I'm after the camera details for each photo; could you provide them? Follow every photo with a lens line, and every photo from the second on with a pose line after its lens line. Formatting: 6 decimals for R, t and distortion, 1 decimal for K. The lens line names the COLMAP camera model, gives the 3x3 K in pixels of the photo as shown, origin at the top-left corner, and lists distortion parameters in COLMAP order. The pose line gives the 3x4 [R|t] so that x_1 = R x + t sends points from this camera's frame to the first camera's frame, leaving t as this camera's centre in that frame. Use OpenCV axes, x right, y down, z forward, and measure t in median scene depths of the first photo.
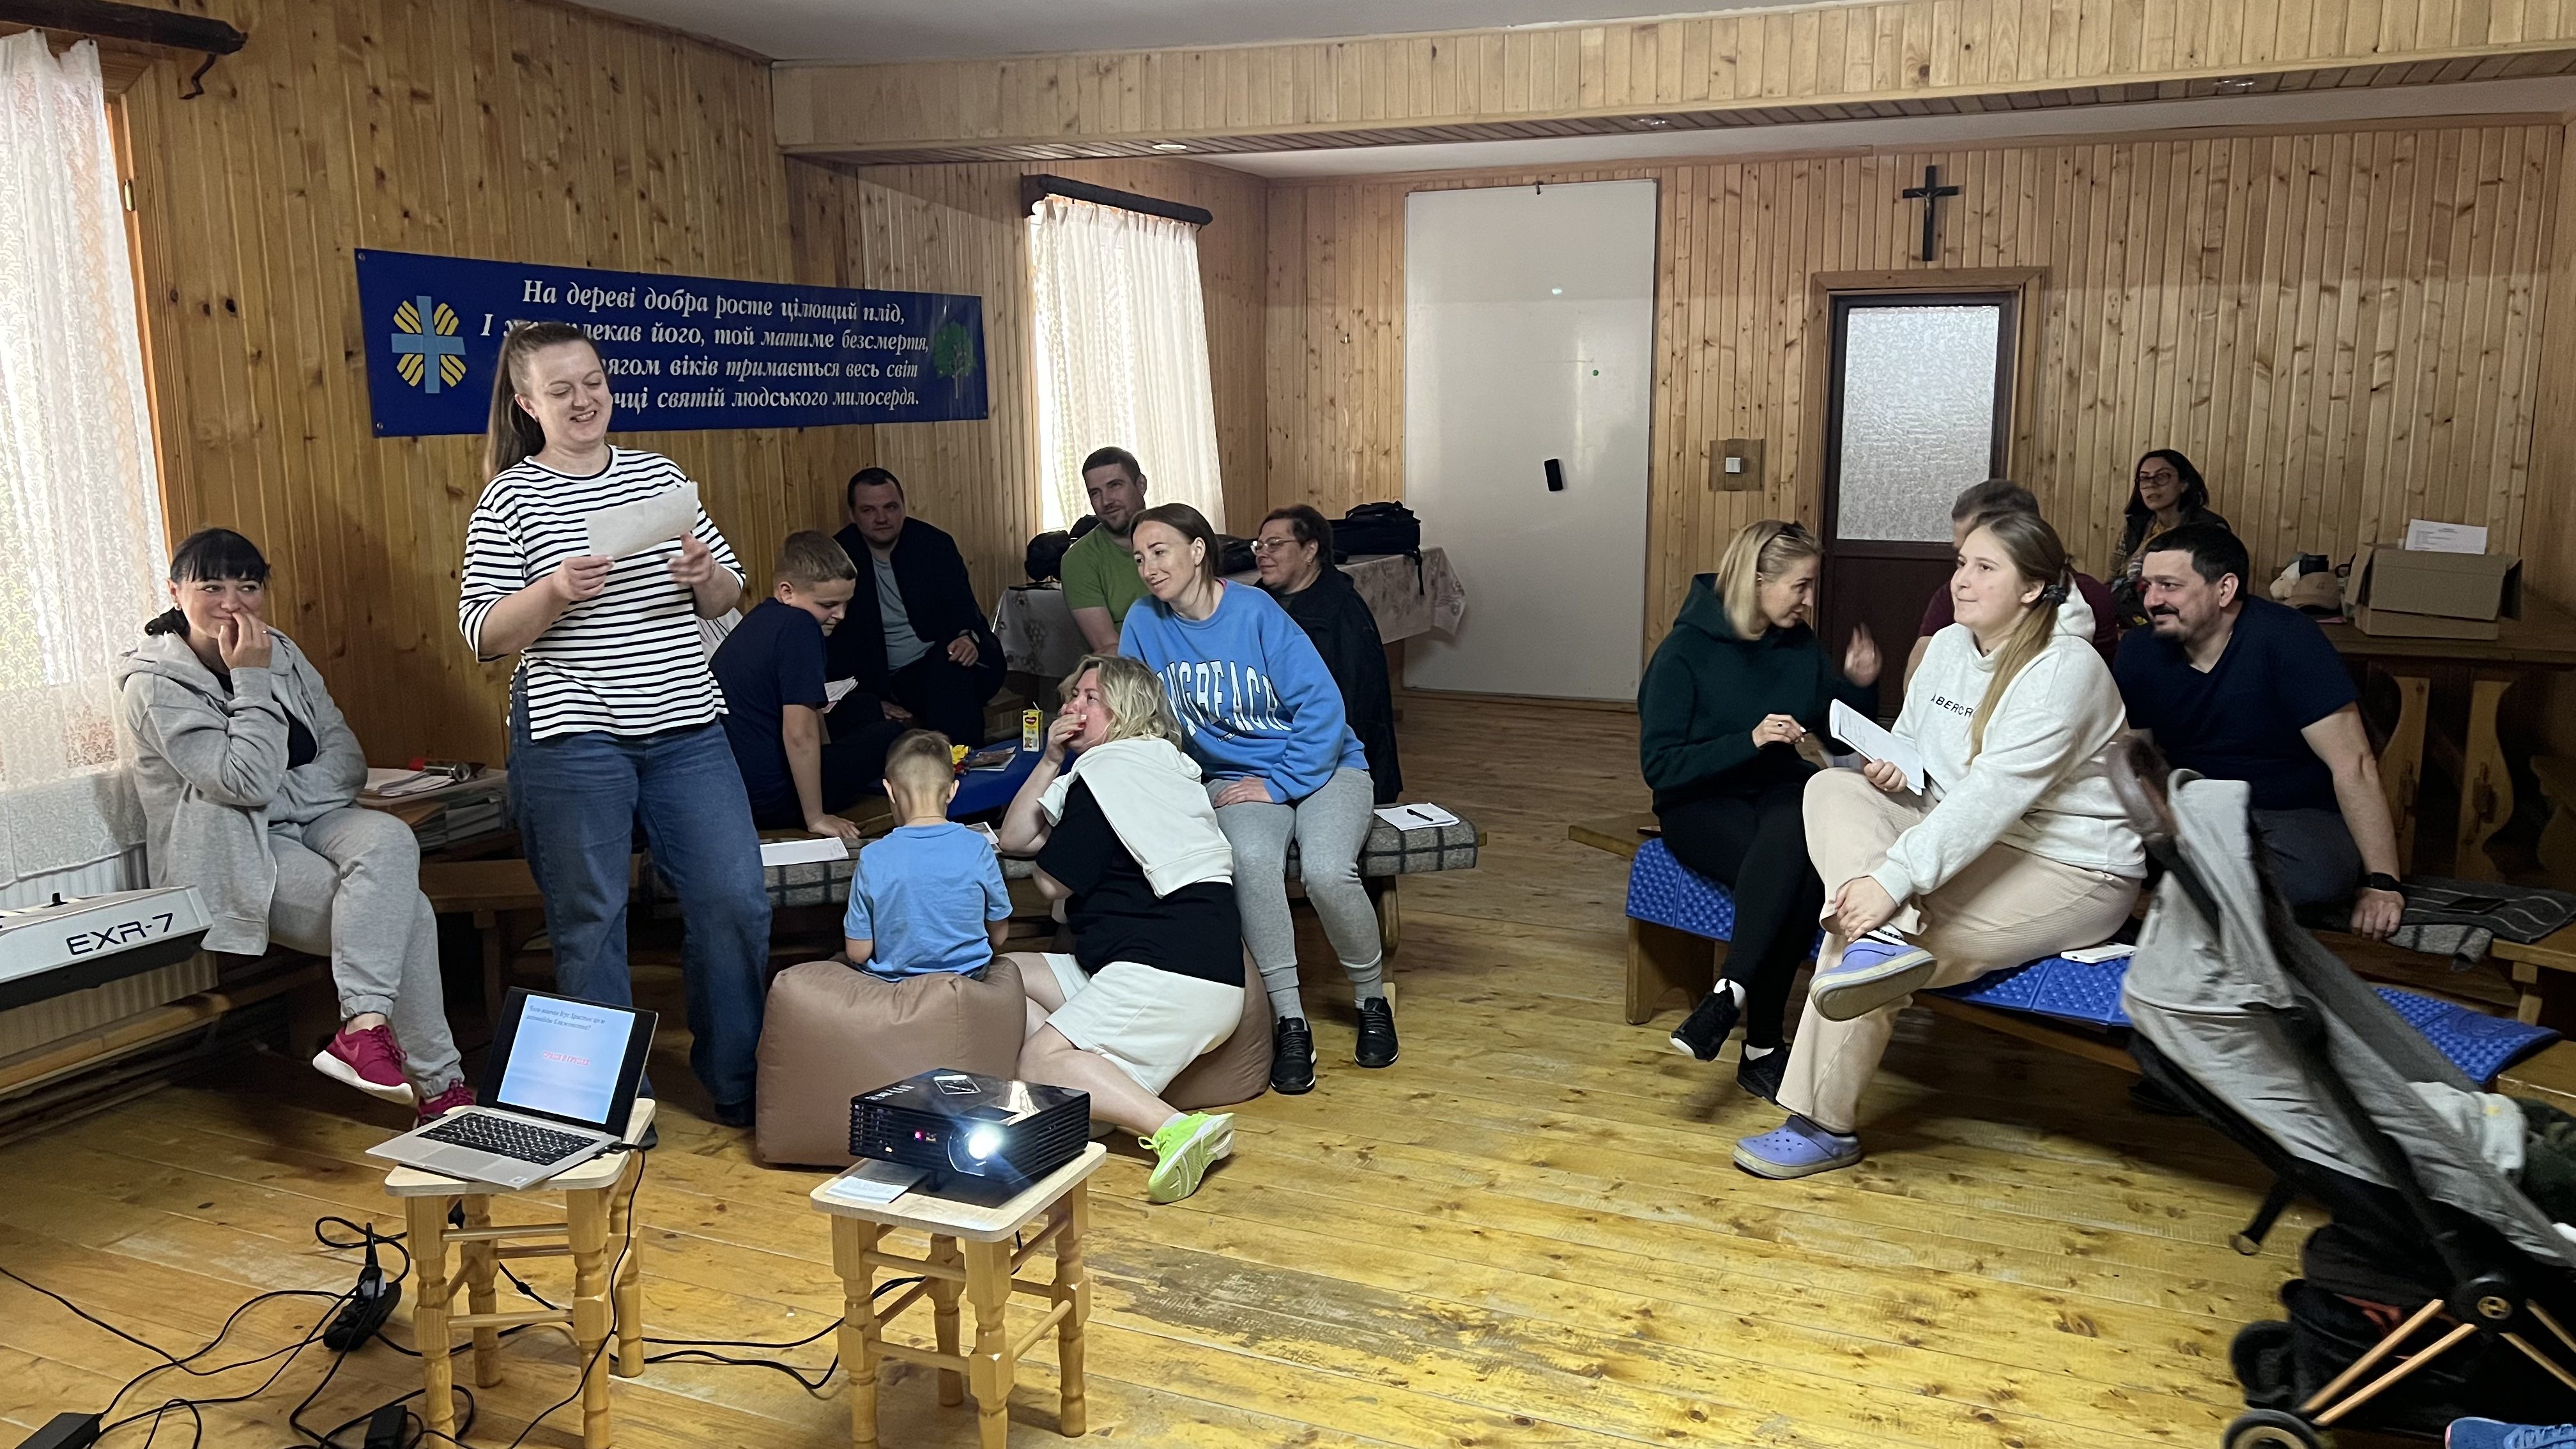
lens RADIAL K [[2016.3, 0, 1290.5], [0, 2016.3, 681.8], [0, 0, 1]] dist [0.051326, -0.059176]
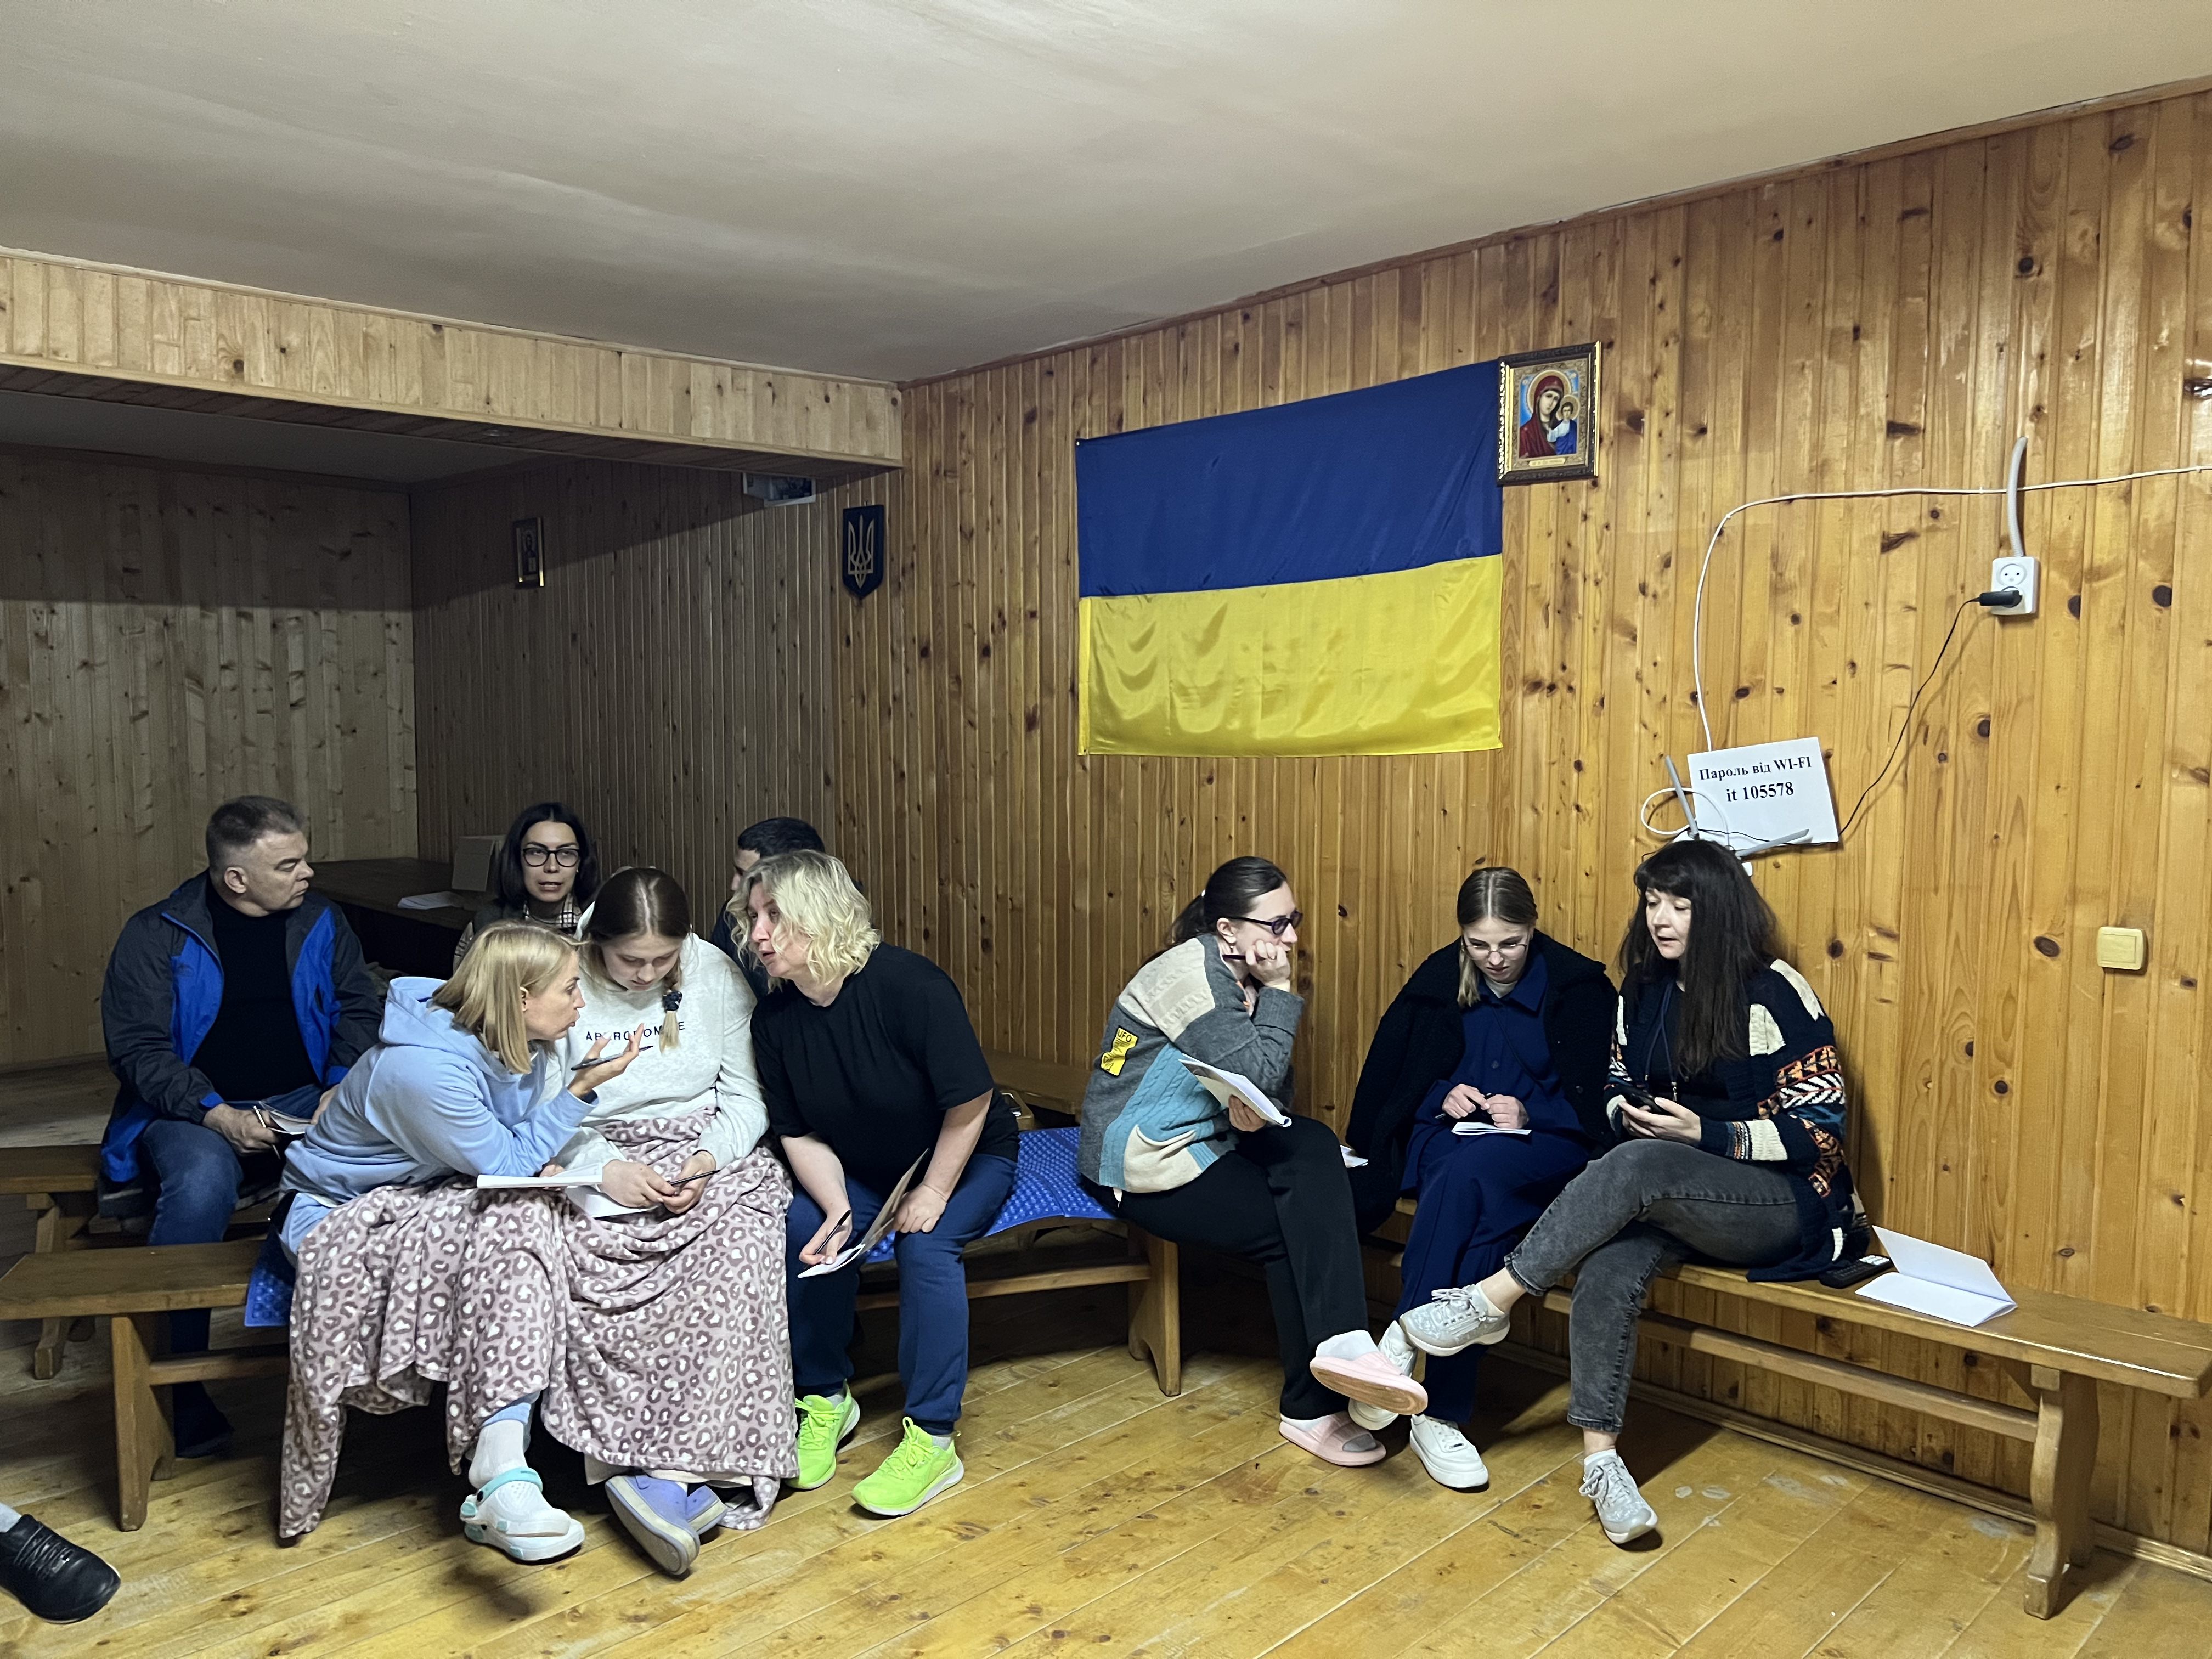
lens RADIAL K [[1658.9, 0, 1115.0], [0, 1658.9, 835.8], [0, 0, 1]] dist [0.073426, -0.090034]
pose [[0.356412, -0.071725, 0.931572, -0.227204], [0.132460, 0.990857, 0.025612, -0.041451], [-0.924892, 0.114268, 0.362655, 0.295698]]
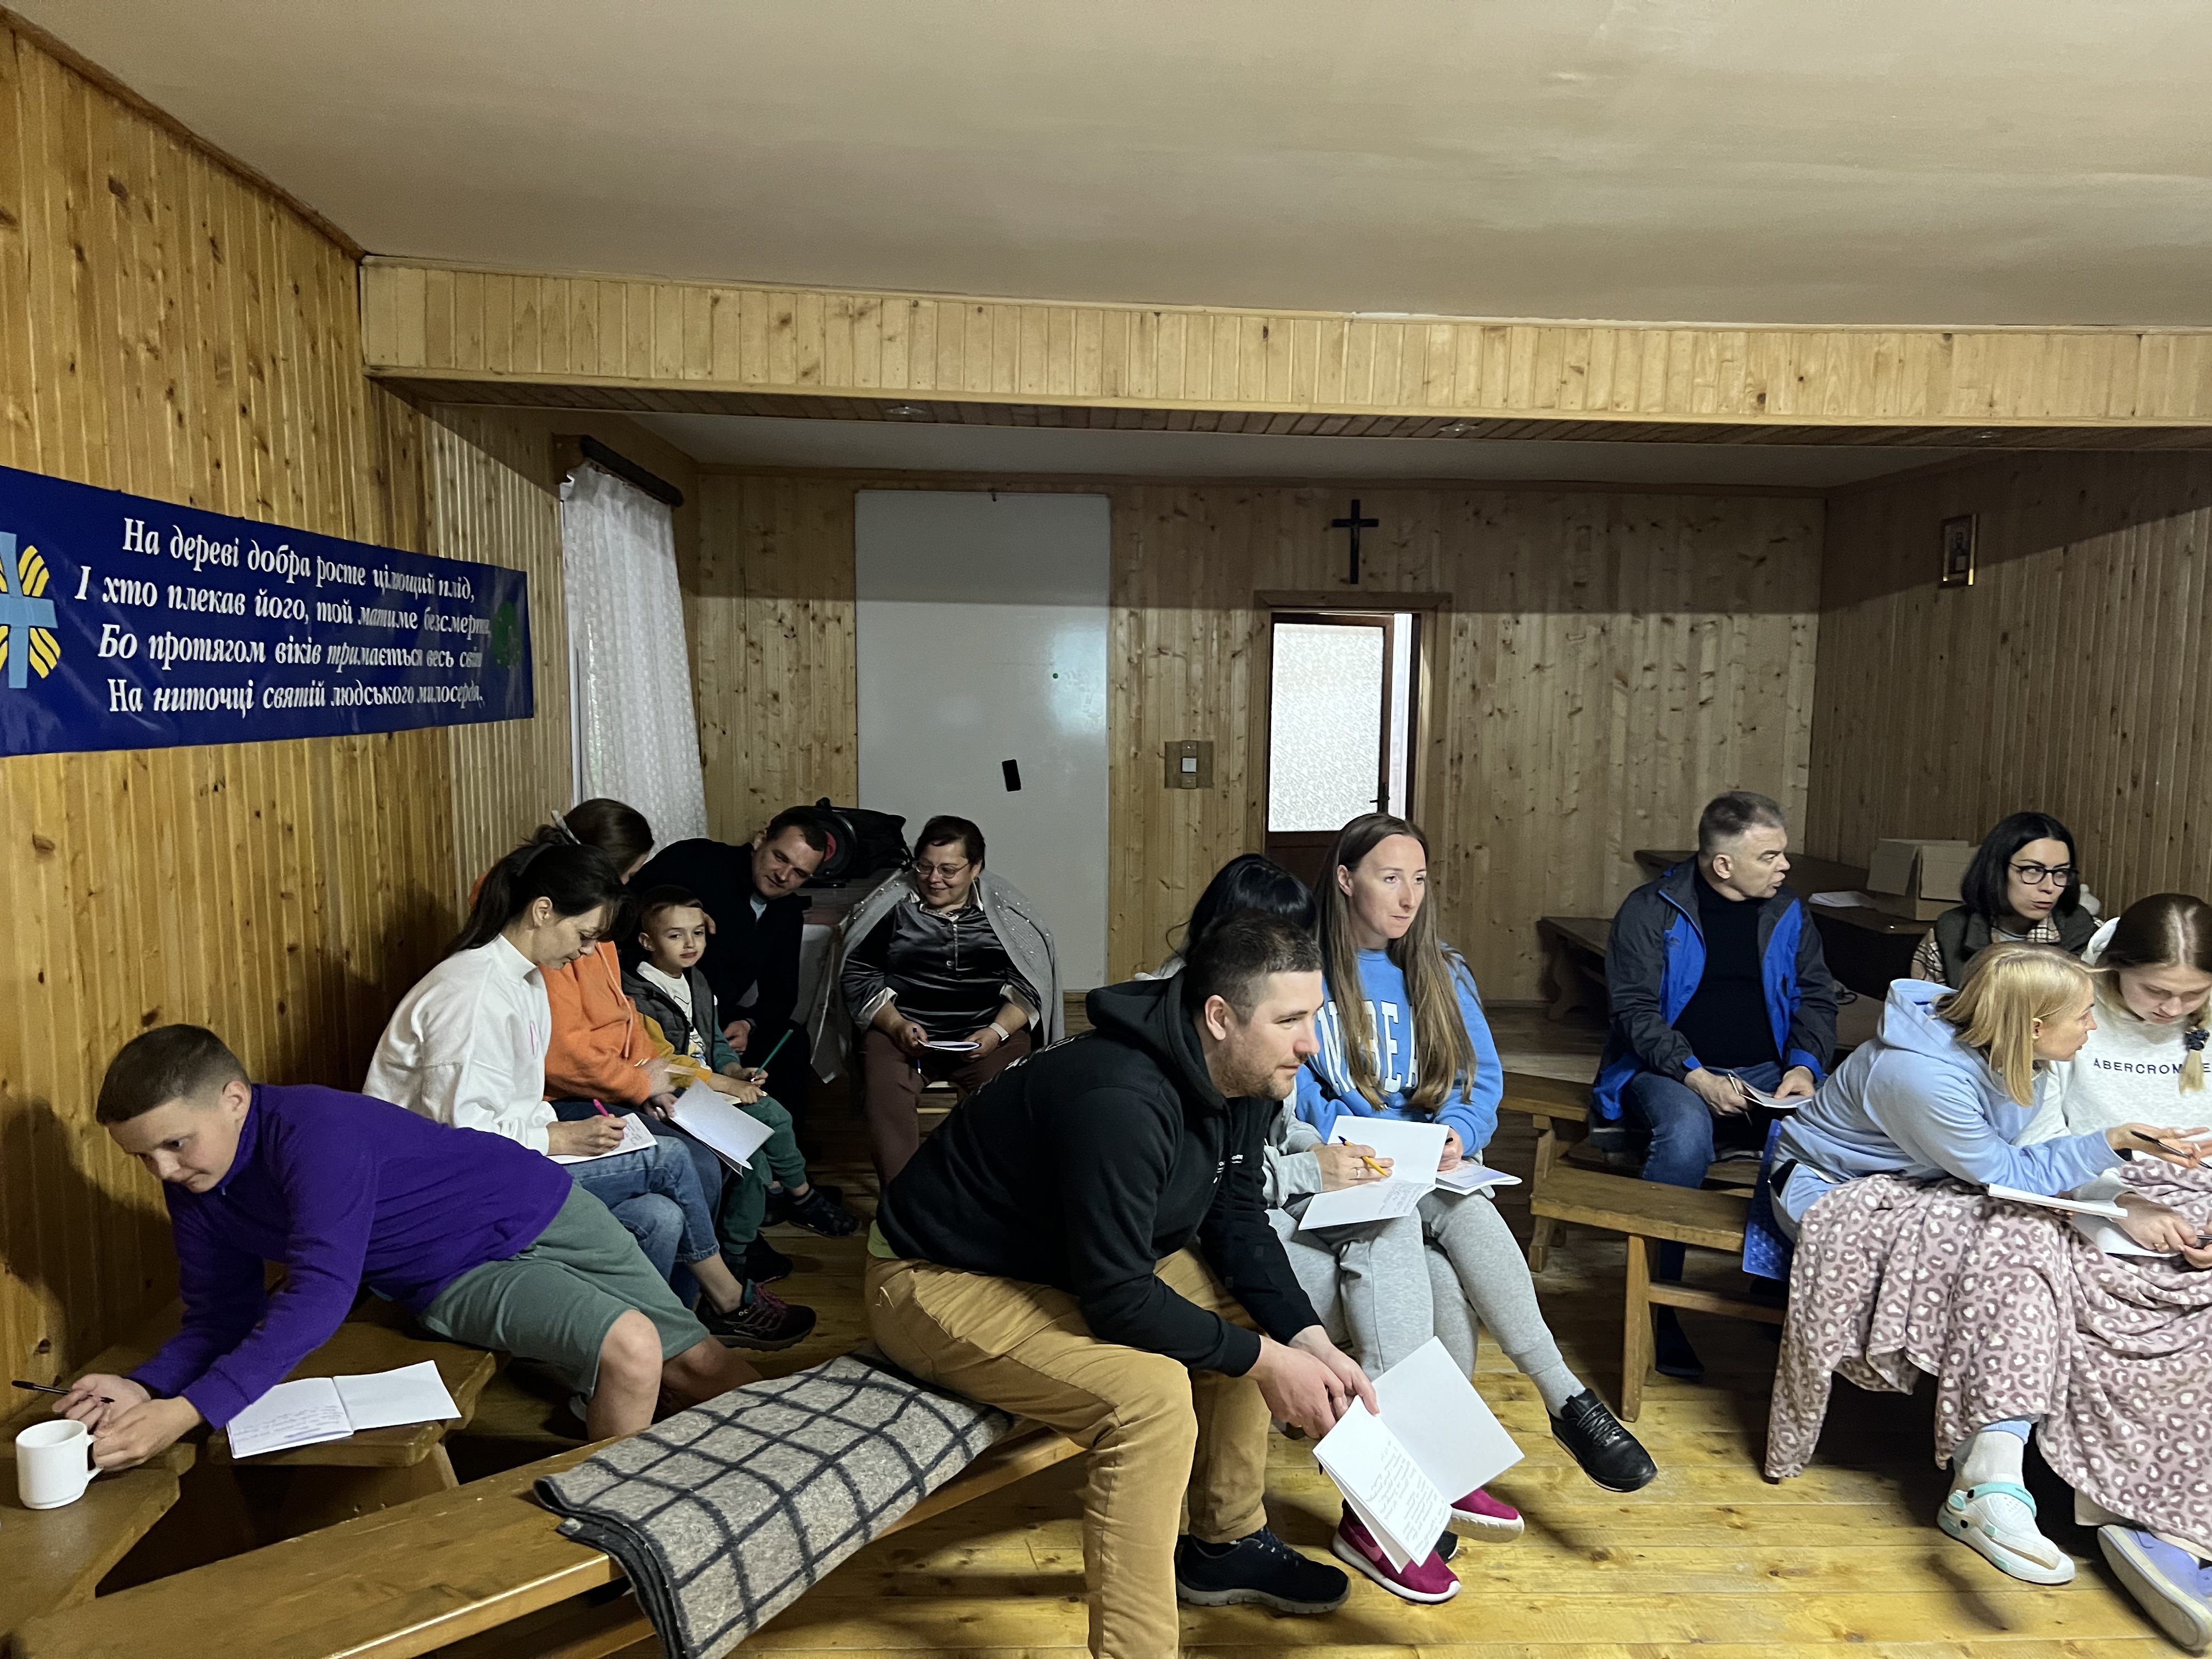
lens RADIAL K [[1658.9, 0, 1115.0], [0, 1658.9, 835.8], [0, 0, 1]] dist [0.073426, -0.090034]
pose [[0.892310, -0.024917, 0.450734, -0.293140], [0.047745, 0.998084, -0.039346, -0.050253], [-0.448891, 0.056629, 0.891791, 0.324465]]
